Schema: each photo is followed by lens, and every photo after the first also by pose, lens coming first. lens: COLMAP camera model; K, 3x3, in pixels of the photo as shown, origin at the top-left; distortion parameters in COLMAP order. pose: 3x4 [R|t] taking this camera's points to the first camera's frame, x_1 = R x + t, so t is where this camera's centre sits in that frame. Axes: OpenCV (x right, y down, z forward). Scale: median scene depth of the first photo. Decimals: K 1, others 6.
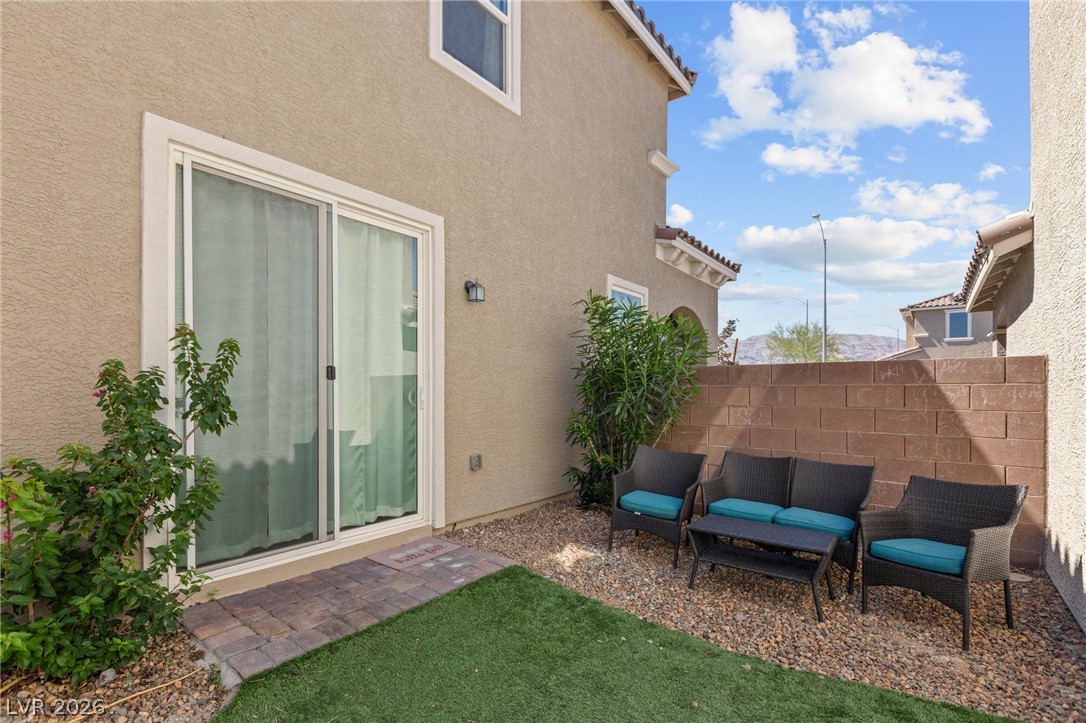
lens RADIAL K [[511.3, 0, 540.9], [0, 511.3, 387.8], [0, 0, 1]] dist [-0.001111, 0.000285]
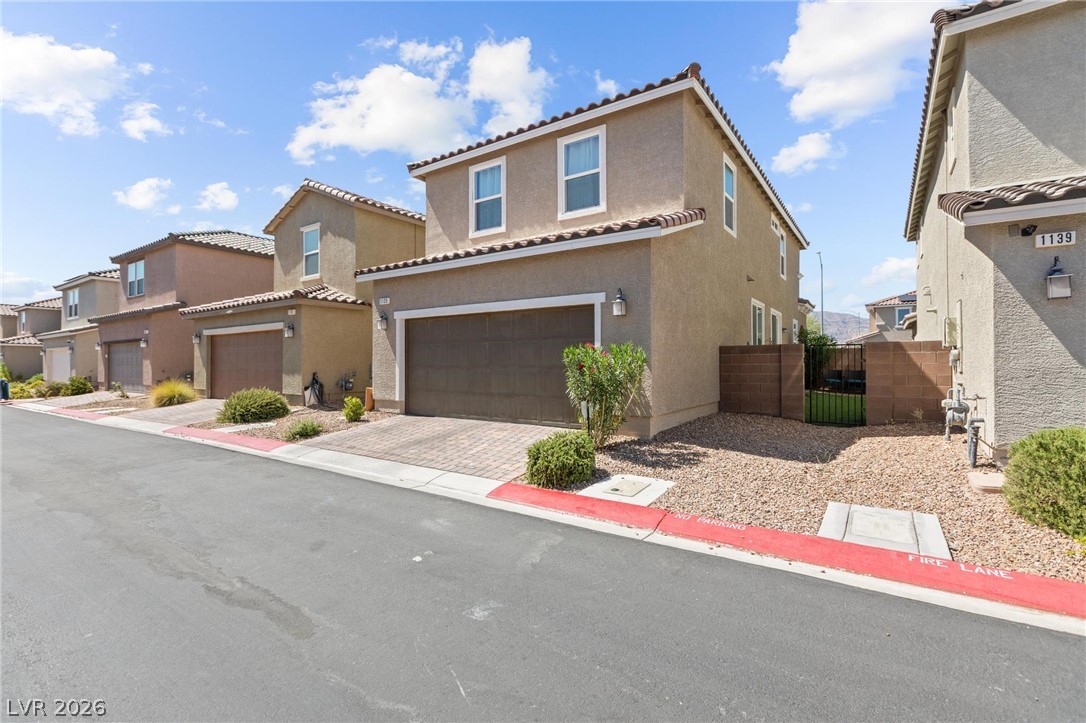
lens RADIAL K [[496.9, 0, 540.3], [0, 496.9, 360.1], [0, 0, 1]] dist [0.000307, 0.000285]
pose [[0.998714, -0.003985, 0.050543, -2.027599], [0.004223, 0.999981, -0.004597, 0.051202], [-0.050523, 0.004804, 0.998711, -2.532397]]
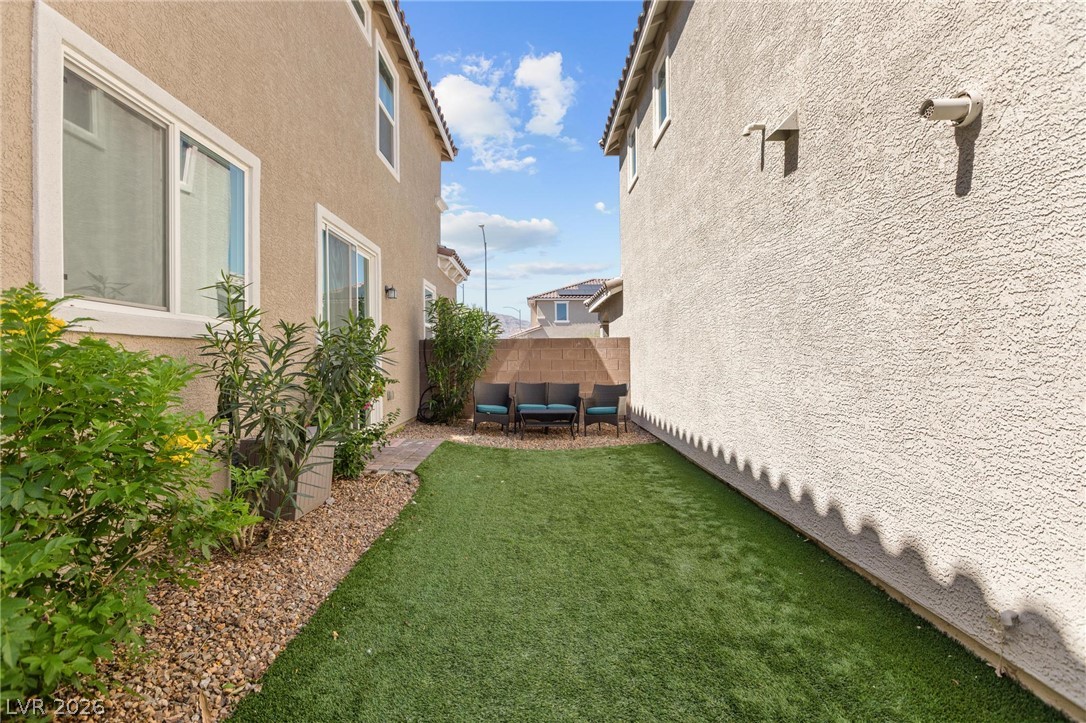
lens RADIAL K [[496.9, 0, 540.3], [0, 496.9, 360.1], [0, 0, 1]] dist [0.000307, 0.000285]
pose [[0.786640, -0.011771, 0.617299, -0.671870], [0.008472, 0.999930, 0.008271, 0.019924], [-0.617353, -0.001277, 0.786685, -0.514802]]
